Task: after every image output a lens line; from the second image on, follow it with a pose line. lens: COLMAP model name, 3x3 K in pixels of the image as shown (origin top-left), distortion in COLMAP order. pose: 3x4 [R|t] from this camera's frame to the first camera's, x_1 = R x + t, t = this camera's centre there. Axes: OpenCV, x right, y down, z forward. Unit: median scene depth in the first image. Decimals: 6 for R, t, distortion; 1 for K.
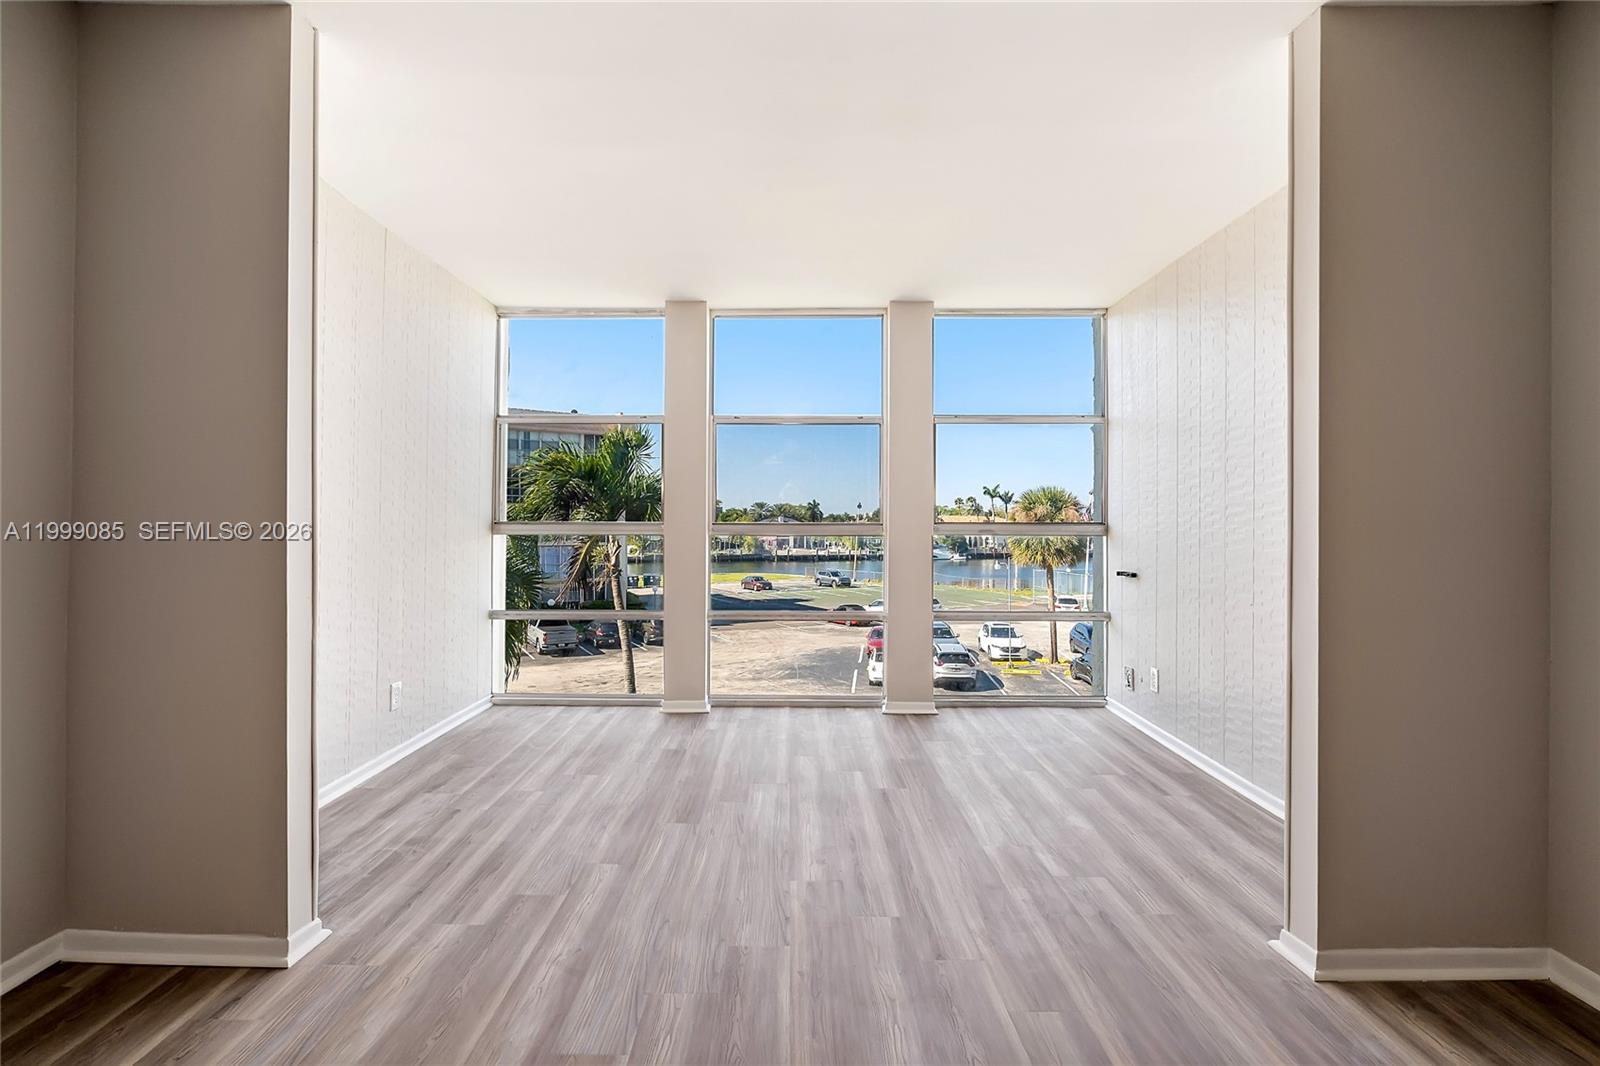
lens RADIAL K [[720.0, 0, 794.4], [0, 720.0, 525.7], [0, 0, 1]] dist [-0.010145, 0.005915]
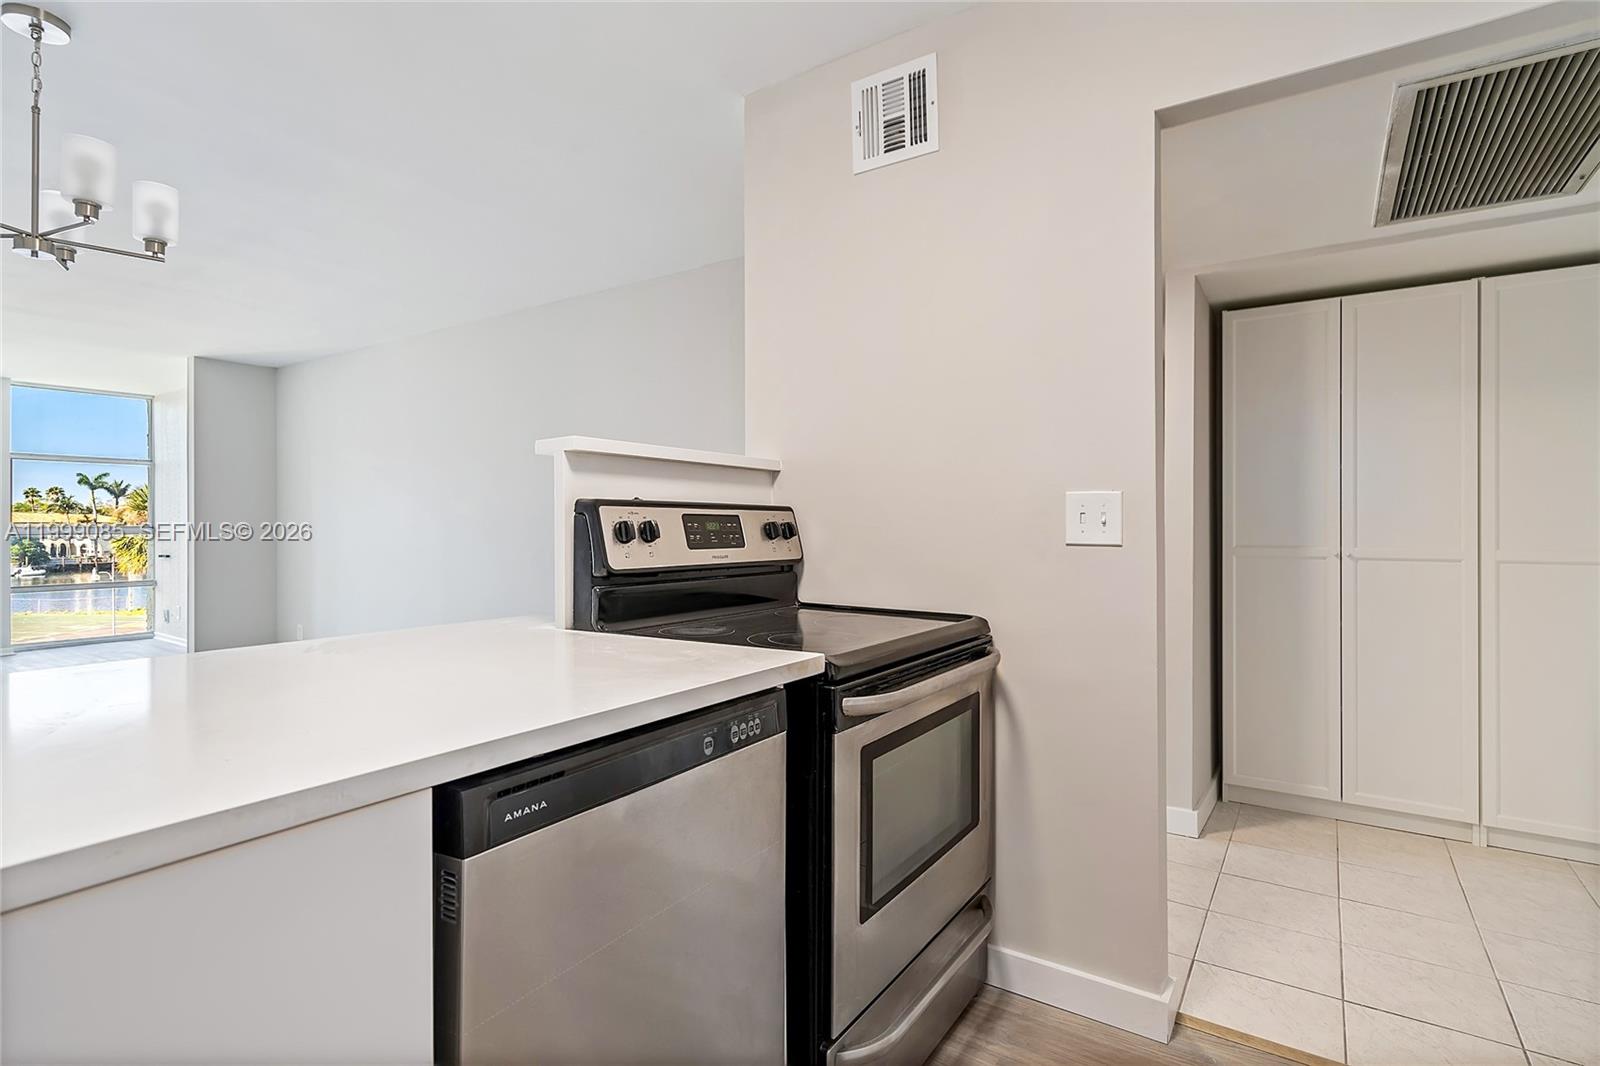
lens RADIAL K [[797.0, 0, 777.5], [0, 797.0, 523.5], [0, 0, 1]] dist [0.001416, -0.000636]
pose [[0.559977, -0.003295, 0.828501, -0.409425], [0.005783, 0.999983, 0.000068, -0.005646], [-0.828488, 0.004753, 0.559987, -1.775558]]
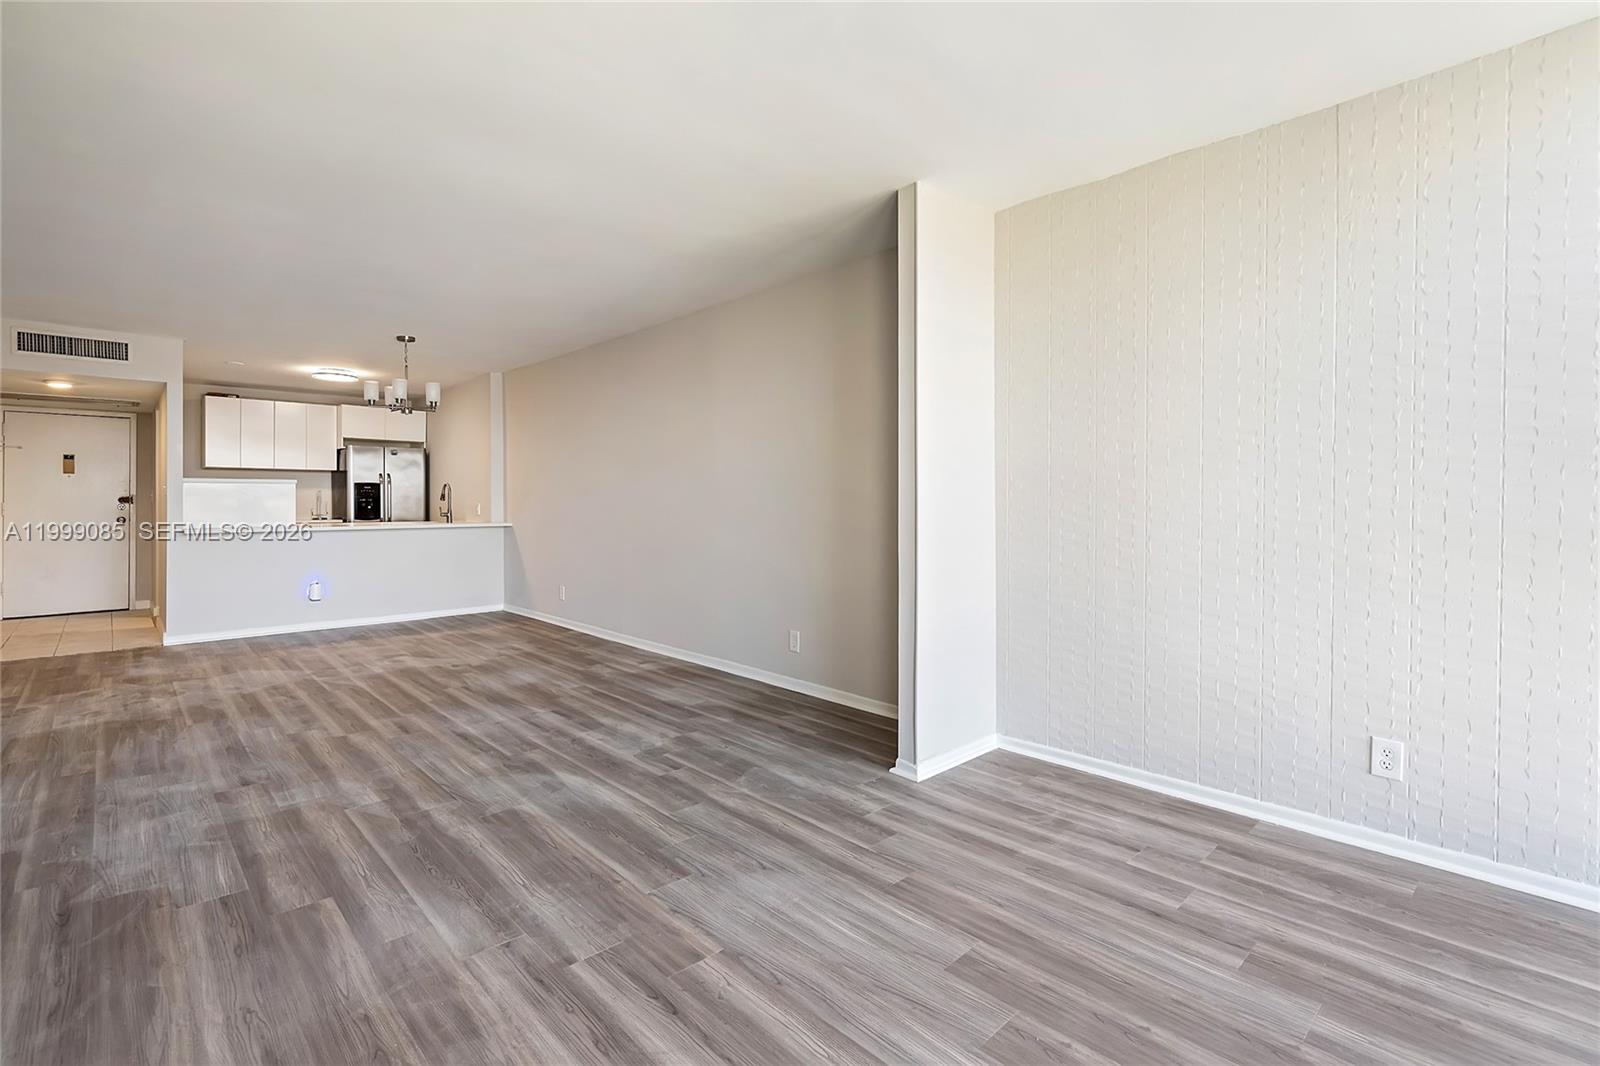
lens RADIAL K [[720.0, 0, 793.8], [0, 720.0, 480.8], [0, 0, 1]] dist [-0.010145, 0.005915]
pose [[-0.723283, -0.026104, -0.690058, 0.377501], [-0.005800, 0.999480, -0.031730, -0.006245], [0.690528, -0.018947, -0.723058, 1.226458]]
